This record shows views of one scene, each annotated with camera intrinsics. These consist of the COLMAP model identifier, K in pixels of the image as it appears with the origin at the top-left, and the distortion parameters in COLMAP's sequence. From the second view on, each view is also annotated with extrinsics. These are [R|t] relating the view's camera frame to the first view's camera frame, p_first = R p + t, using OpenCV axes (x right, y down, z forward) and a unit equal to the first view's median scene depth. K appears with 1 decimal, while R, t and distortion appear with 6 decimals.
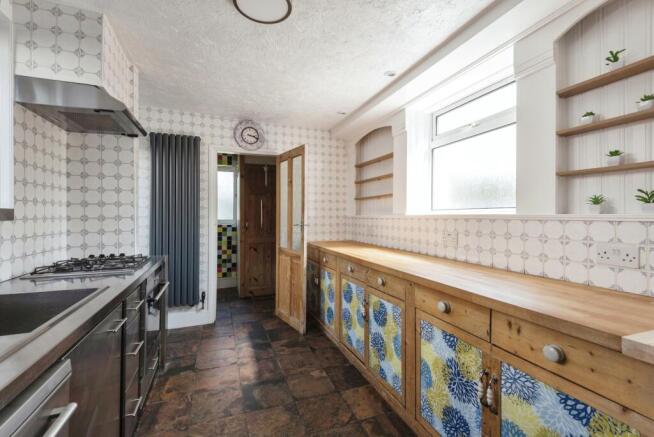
lens RADIAL K [[298.4, 0, 327.1], [0, 298.4, 217.3], [0, 0, 1]] dist [0.005349, 0.000261]
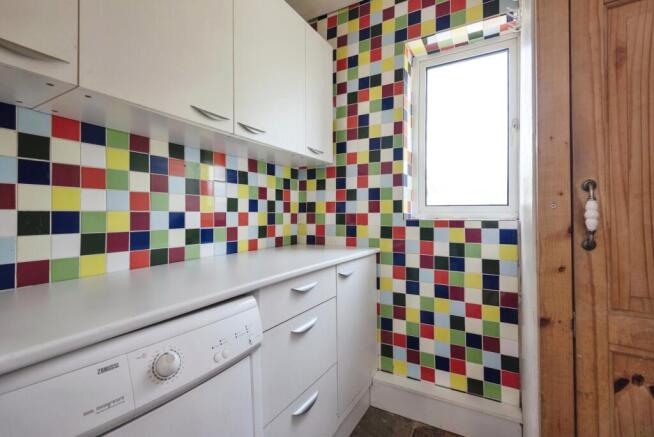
lens RADIAL K [[298.4, 0, 326.8], [0, 298.4, 214.2], [0, 0, 1]] dist [0.005349, 0.000261]
pose [[0.636496, -0.007167, -0.771247, -0.204536], [0.003803, 0.999974, -0.006153, 0.020687], [0.771271, 0.000983, 0.636506, 0.692275]]
